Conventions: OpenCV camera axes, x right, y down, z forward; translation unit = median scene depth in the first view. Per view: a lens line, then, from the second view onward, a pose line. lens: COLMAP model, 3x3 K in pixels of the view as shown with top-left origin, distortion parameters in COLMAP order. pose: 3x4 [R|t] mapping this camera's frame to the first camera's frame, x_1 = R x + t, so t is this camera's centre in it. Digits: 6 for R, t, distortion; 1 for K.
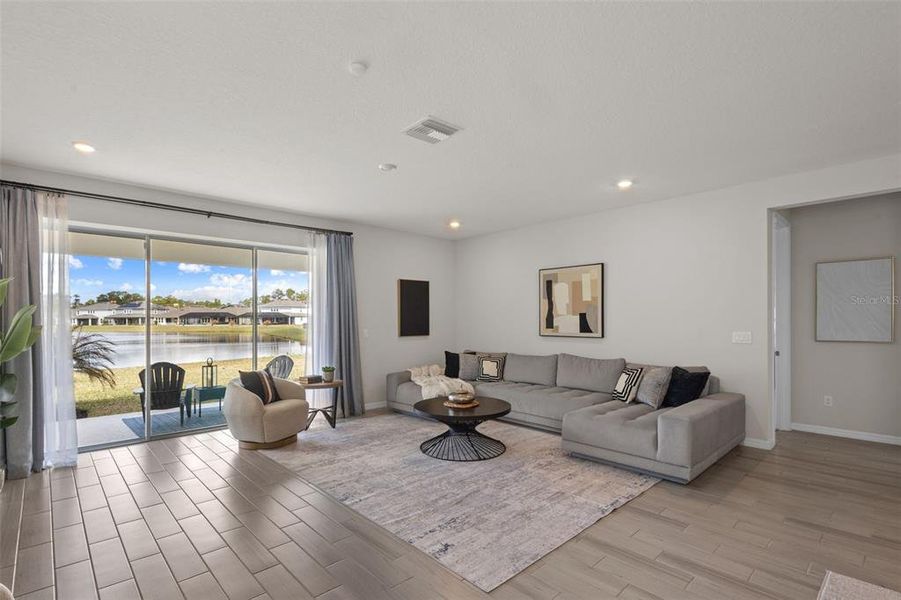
lens RADIAL K [[430.4, 0, 436.6], [0, 430.4, 320.4], [0, 0, 1]] dist [0.004744, 0.000589]
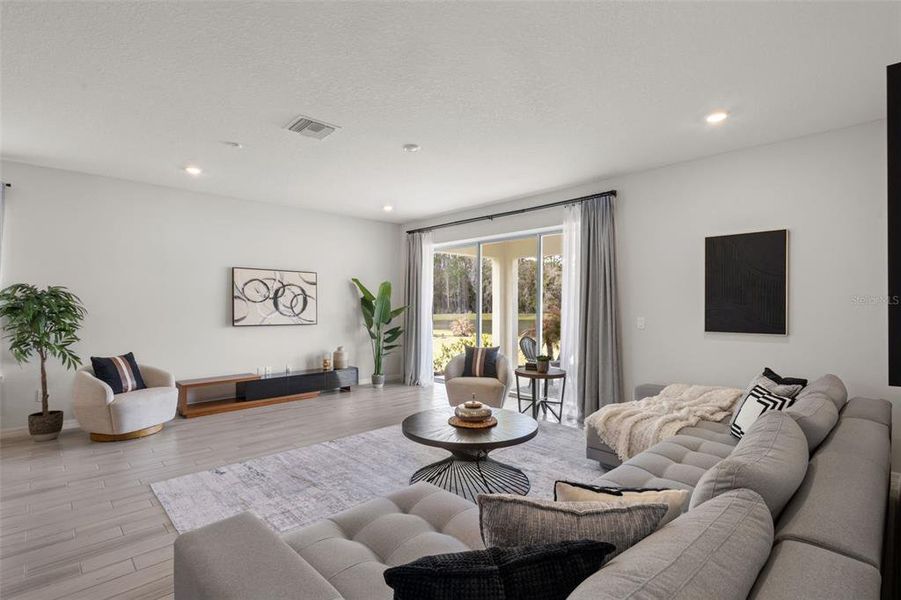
lens RADIAL K [[429.9, 0, 450.5], [0, 429.9, 300.0], [0, 0, 1]] dist [0.002075, 0.000403]
pose [[0.023472, -0.005702, -0.999708, 0.768496], [-0.008222, 0.999949, -0.005896, -0.001073], [0.999691, 0.008358, 0.023424, 0.942103]]
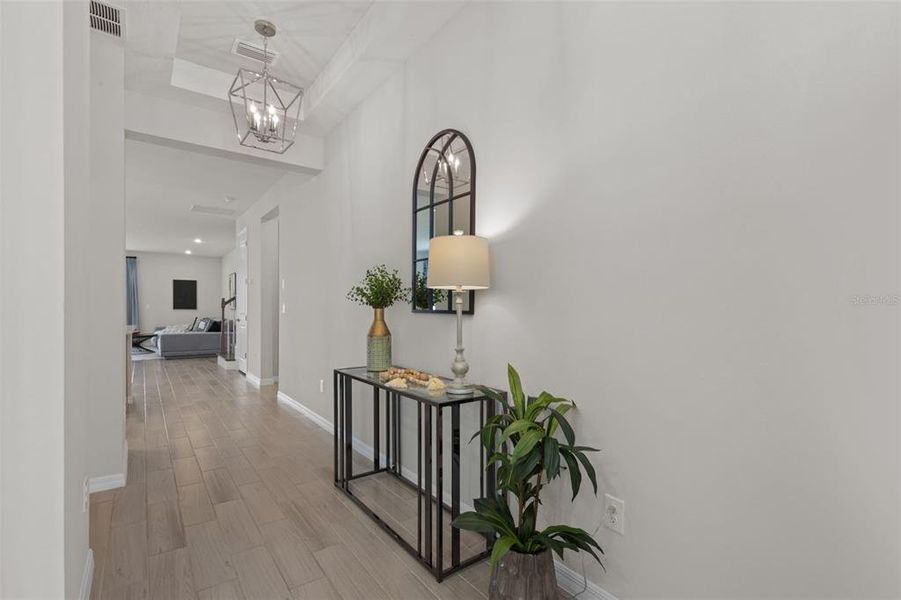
lens RADIAL K [[418.7, 0, 449.0], [0, 418.7, 311.5], [0, 0, 1]] dist [0.002194, 0.000397]
pose [[0.994206, 0.015923, -0.106303, 2.037639], [-0.015650, 0.999872, 0.003397, 0.034251], [0.106343, -0.001714, 0.994328, -1.126949]]
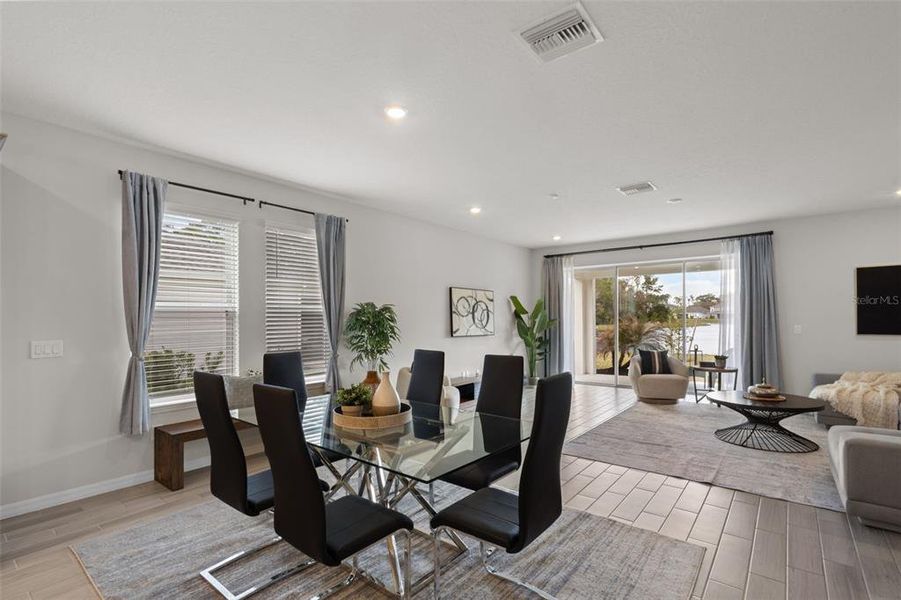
lens RADIAL K [[418.7, 0, 449.0], [0, 418.7, 311.5], [0, 0, 1]] dist [0.002194, 0.000397]
pose [[0.144995, -0.011124, -0.989370, 0.933495], [-0.000546, 0.999936, -0.011322, 0.002152], [0.989432, 0.002182, 0.144979, 0.115784]]
